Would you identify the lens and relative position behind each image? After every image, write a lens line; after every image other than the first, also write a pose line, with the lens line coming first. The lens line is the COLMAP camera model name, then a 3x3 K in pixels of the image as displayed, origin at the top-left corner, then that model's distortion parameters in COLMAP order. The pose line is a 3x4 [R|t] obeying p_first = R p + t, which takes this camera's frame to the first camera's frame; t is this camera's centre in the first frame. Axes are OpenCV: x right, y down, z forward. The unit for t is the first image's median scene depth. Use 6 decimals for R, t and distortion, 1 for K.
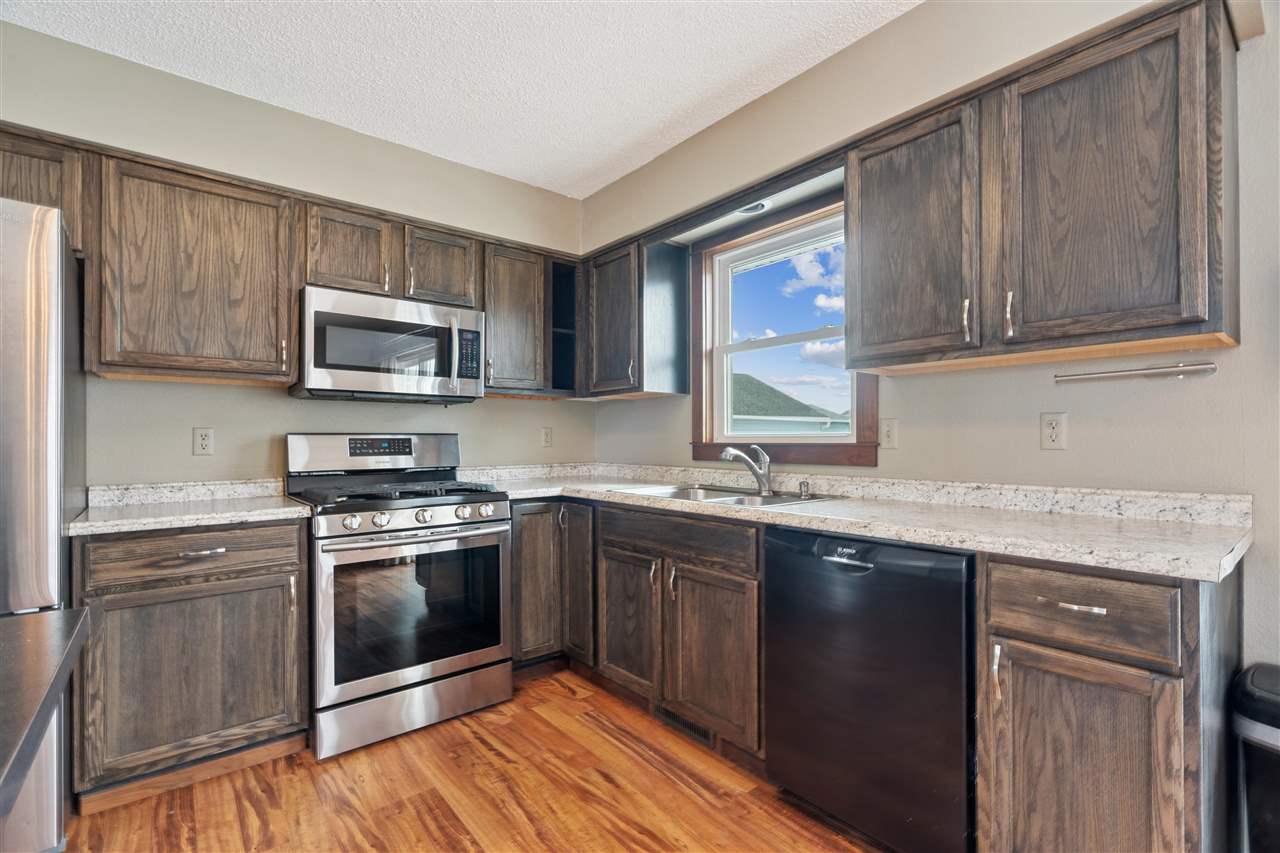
lens RADIAL K [[577.4, 0, 641.7], [0, 577.4, 440.7], [0, 0, 1]] dist [-0.002321, -0.000047]
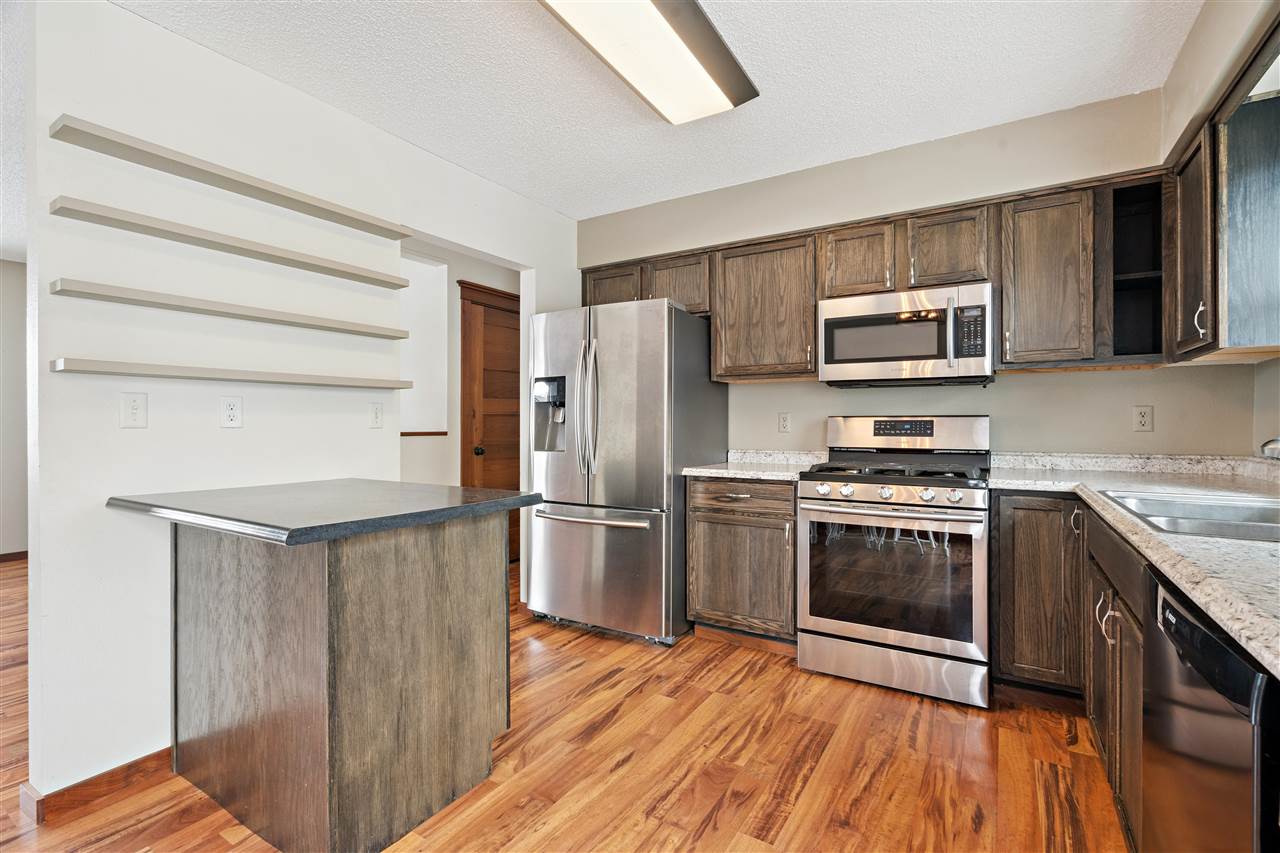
lens RADIAL K [[577.2, 0, 640.0], [0, 577.2, 426.5], [0, 0, 1]] dist [-0.008673, -0.000256]
pose [[0.320459, 0.010120, -0.947208, 0.538695], [-0.001022, 0.999946, 0.010337, -0.004369], [0.947262, -0.002345, 0.320452, 0.236480]]
